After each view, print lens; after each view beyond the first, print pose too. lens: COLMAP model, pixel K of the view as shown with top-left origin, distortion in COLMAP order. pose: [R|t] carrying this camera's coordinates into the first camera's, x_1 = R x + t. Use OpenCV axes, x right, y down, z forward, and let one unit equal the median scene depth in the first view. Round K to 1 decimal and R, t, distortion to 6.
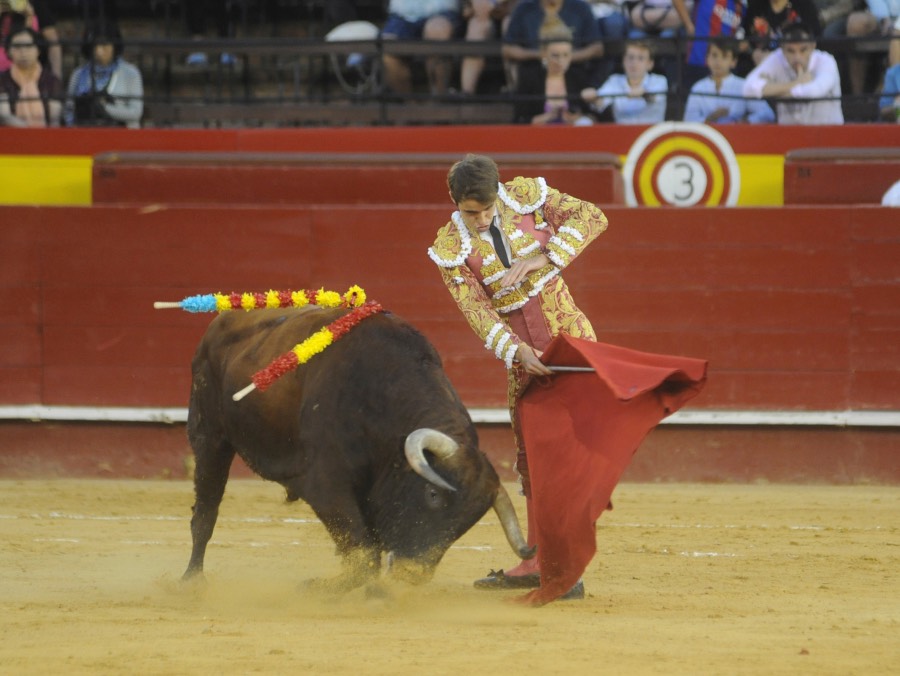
lens RADIAL K [[5263.0, 0, 459.7], [0, 5263.0, 306.4], [0, 0, 1]] dist [1.511070, 0.000000]
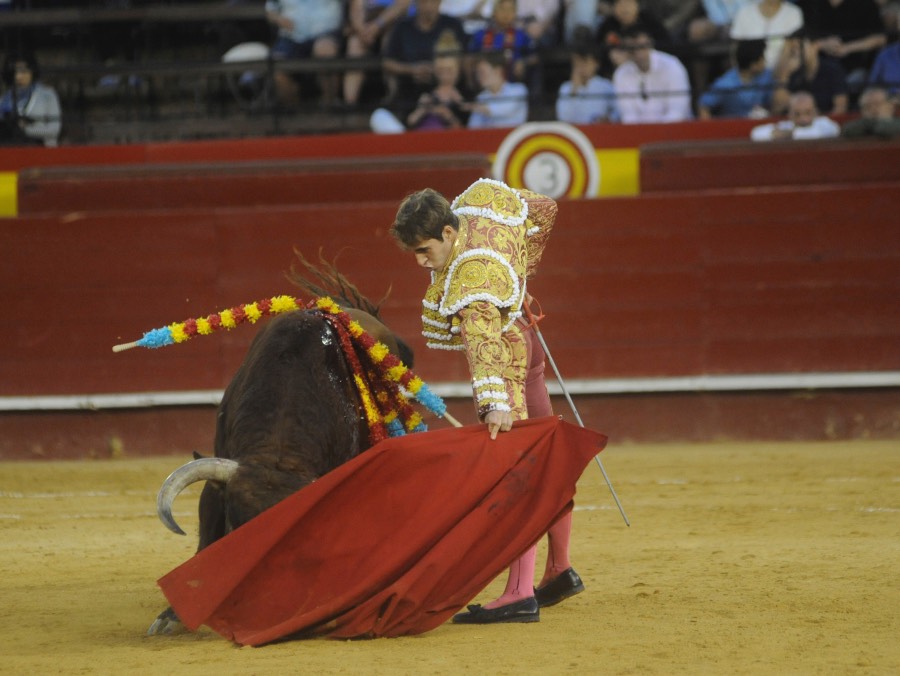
lens RADIAL K [[5263.0, 0, 397.3], [0, 5263.0, 331.1], [0, 0, 1]] dist [1.511070, 0.000000]
pose [[0.999330, -0.036601, -0.000876, 0.010308], [0.036606, 0.999306, 0.006849, 0.000195], [0.000625, -0.006877, 0.999976, -0.112866]]
